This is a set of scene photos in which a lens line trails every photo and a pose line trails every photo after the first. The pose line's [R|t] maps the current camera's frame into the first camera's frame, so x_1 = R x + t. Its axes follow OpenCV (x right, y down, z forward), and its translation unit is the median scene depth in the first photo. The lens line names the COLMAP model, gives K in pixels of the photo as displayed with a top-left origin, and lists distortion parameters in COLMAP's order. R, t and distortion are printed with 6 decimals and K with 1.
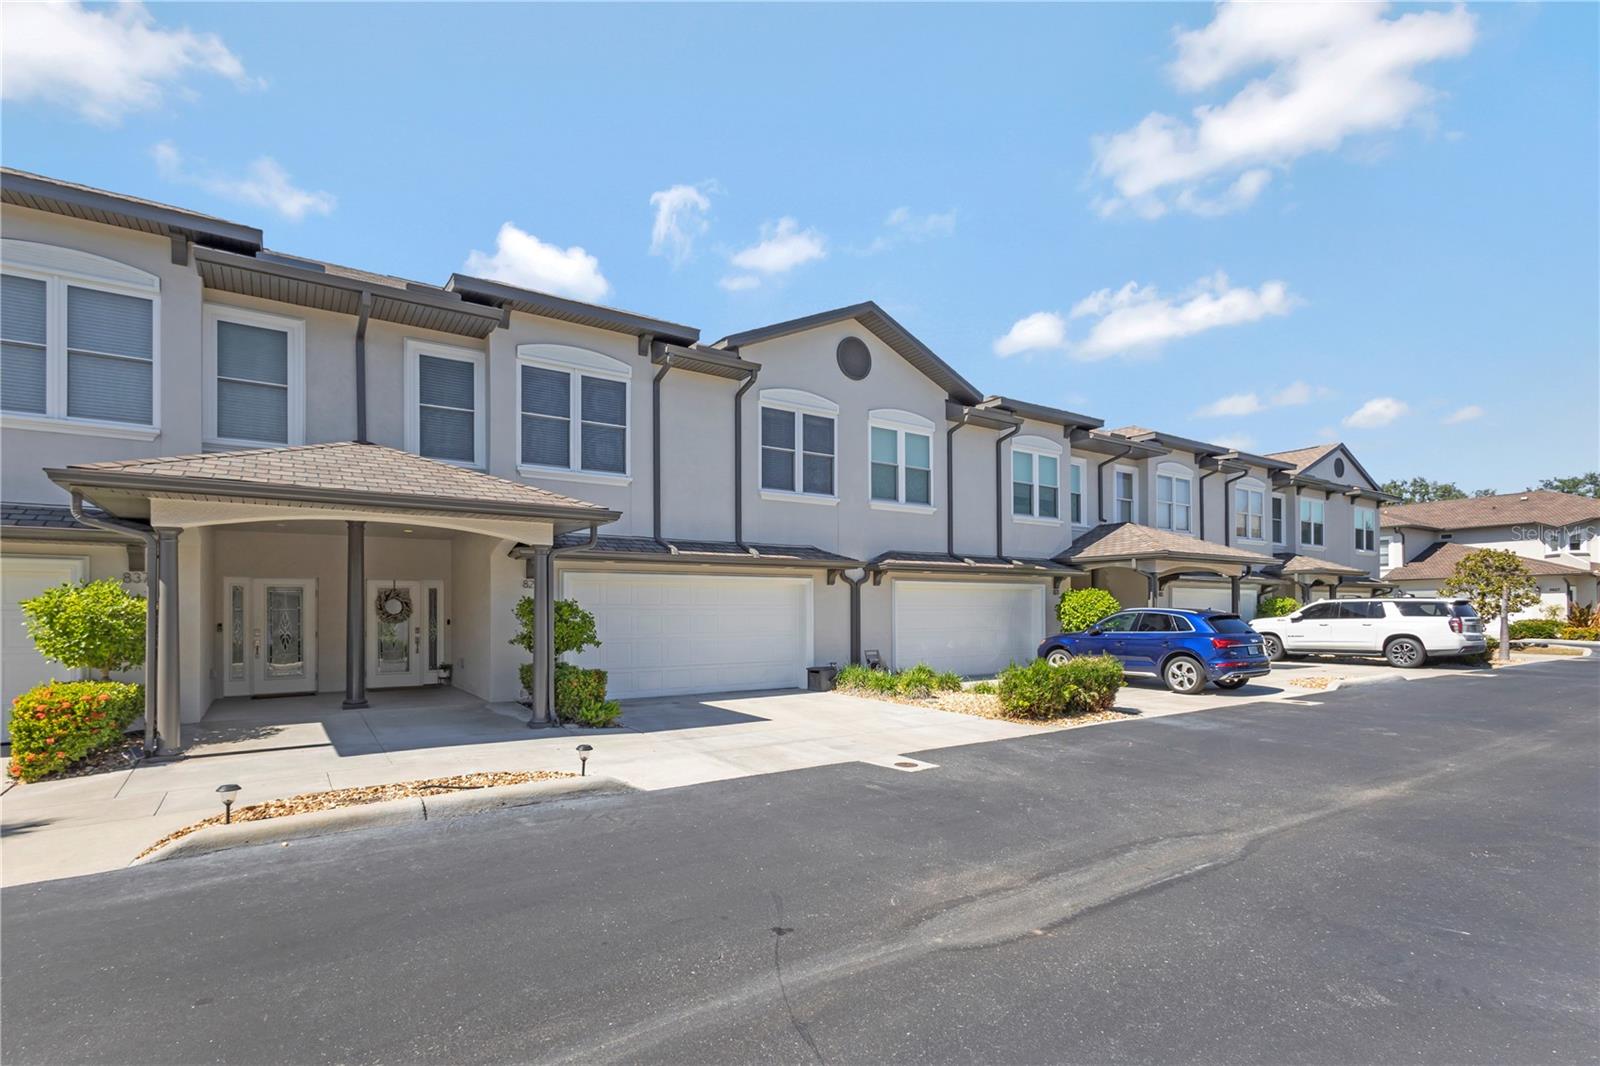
lens RADIAL K [[757.6, 0, 799.1], [0, 757.6, 609.2], [0, 0, 1]] dist [-0.001070, -0.000176]
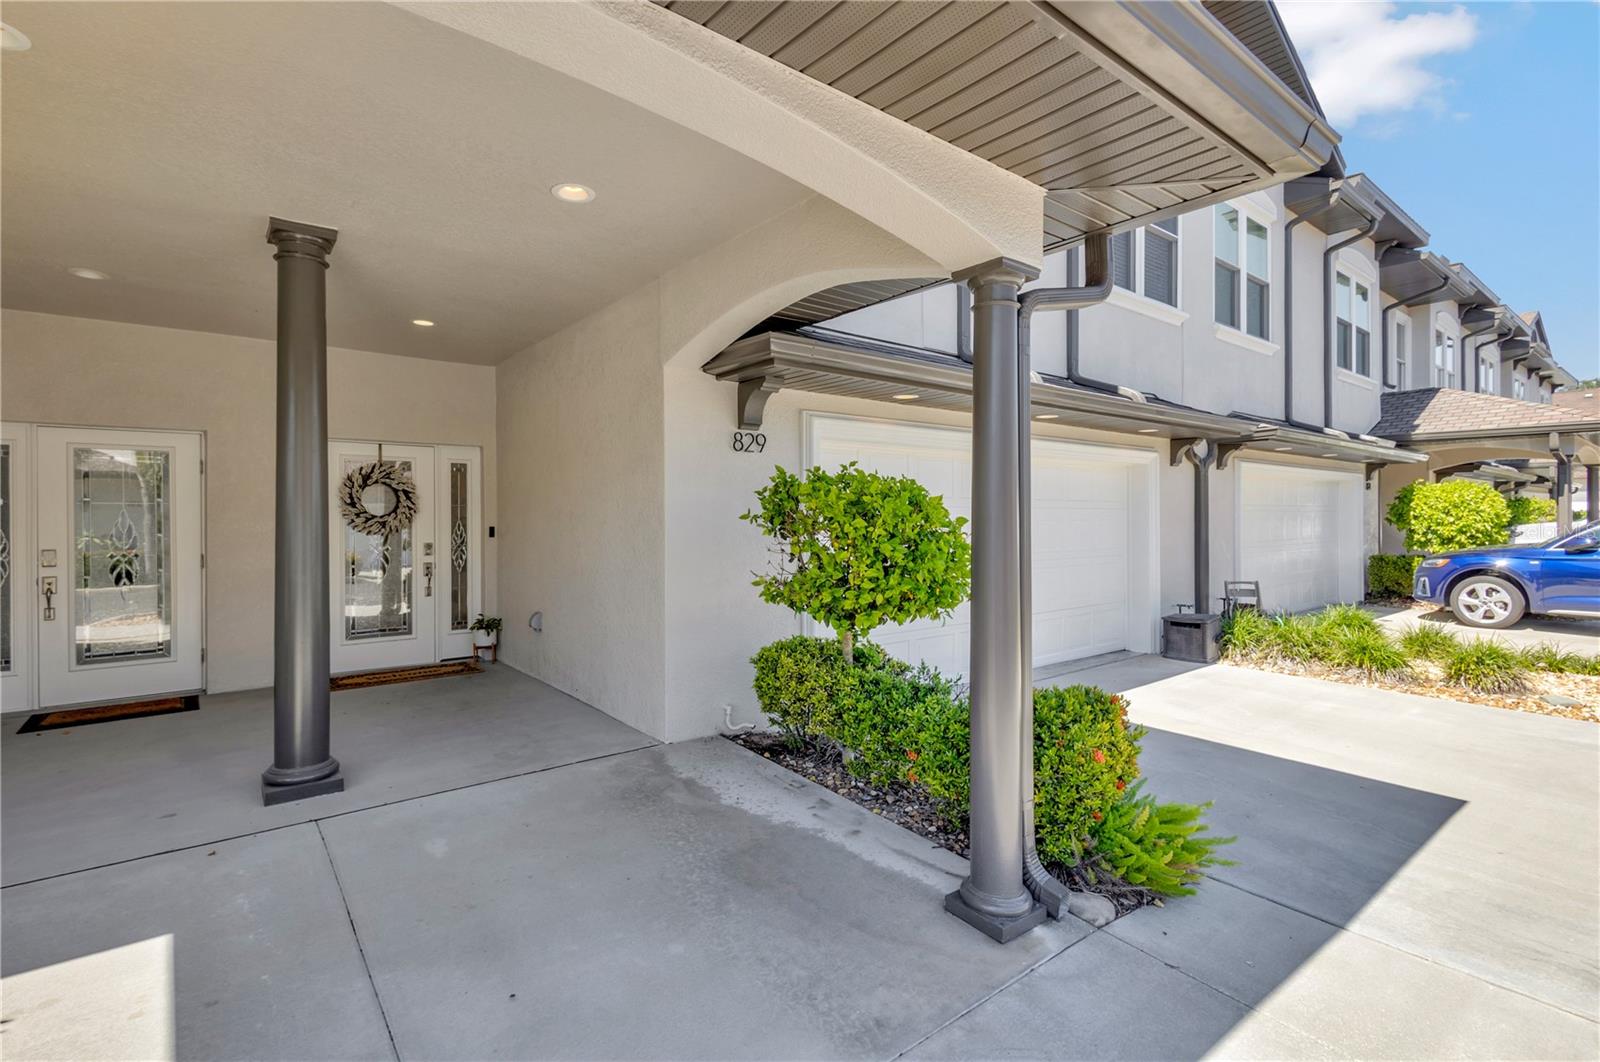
lens RADIAL K [[742.9, 0, 794.5], [0, 742.9, 514.1], [0, 0, 1]] dist [0.002000, 0.000347]
pose [[0.997280, 0.002413, 0.073663, -0.300682], [-0.002576, 0.999994, 0.002111, 0.003740], [-0.073658, -0.002295, 0.997281, 0.500120]]
